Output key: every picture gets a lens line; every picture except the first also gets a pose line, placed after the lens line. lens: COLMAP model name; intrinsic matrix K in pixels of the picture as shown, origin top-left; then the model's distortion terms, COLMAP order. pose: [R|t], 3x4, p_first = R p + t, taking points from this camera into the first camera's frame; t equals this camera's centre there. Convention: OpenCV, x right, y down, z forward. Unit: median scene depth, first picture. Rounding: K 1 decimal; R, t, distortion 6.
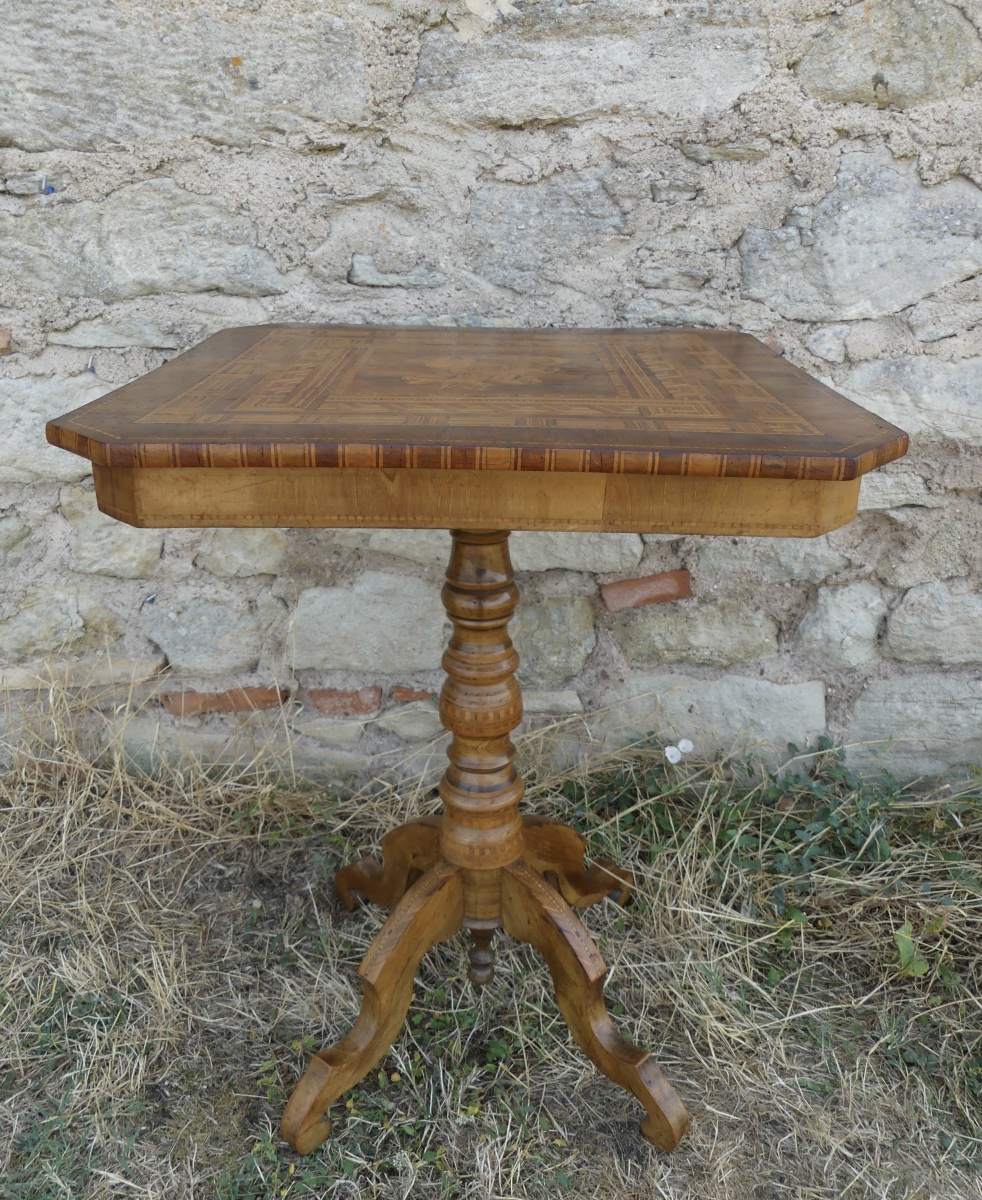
lens RADIAL K [[1024.2, 0, 503.2], [0, 1024.2, 589.0], [0, 0, 1]] dist [0.012860, -0.018207]
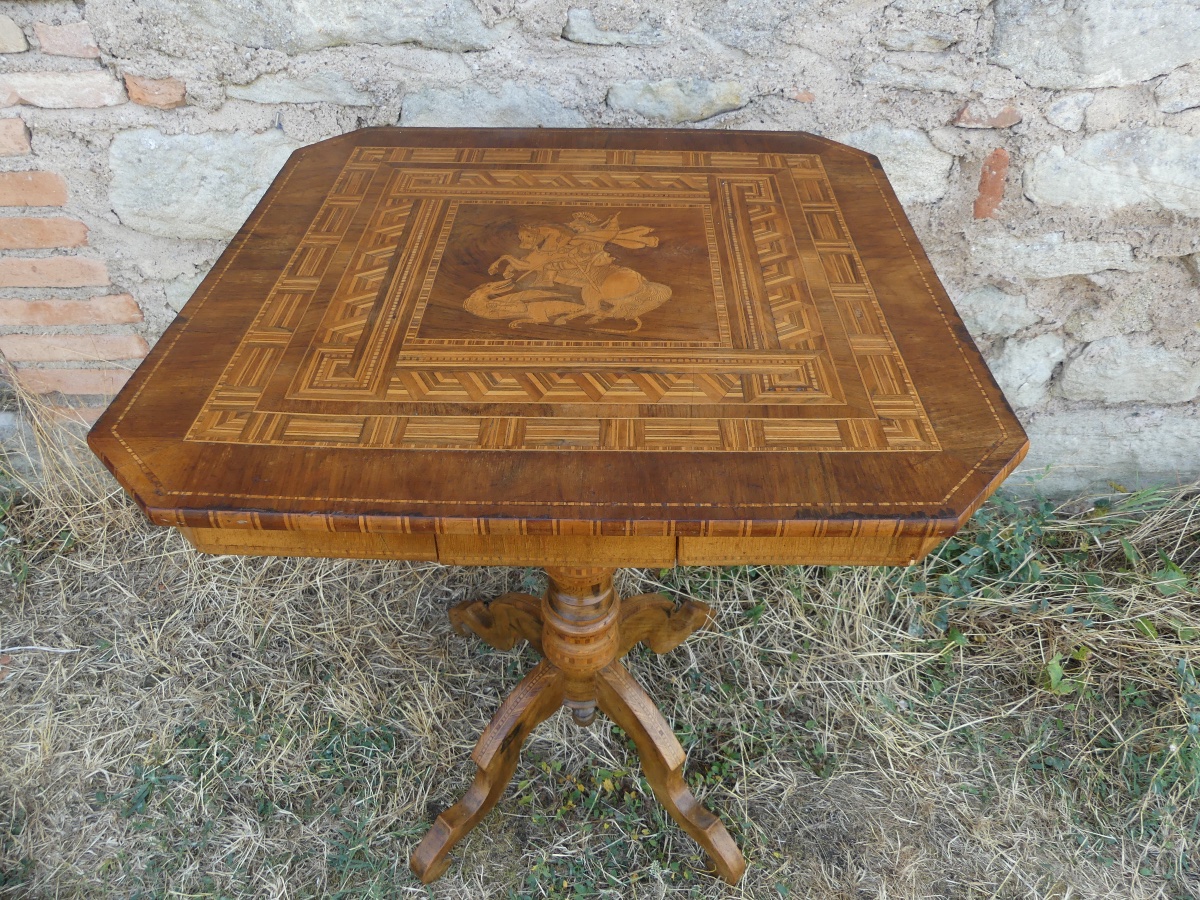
lens RADIAL K [[926.9, 0, 621.9], [0, 926.9, 450.7], [0, 0, 1]] dist [-0.027920, 0.033089]
pose [[0.998790, -0.013946, 0.047169, -0.142128], [-0.003402, 0.937080, 0.349098, -0.243156], [-0.049069, -0.348836, 0.935898, 0.109628]]
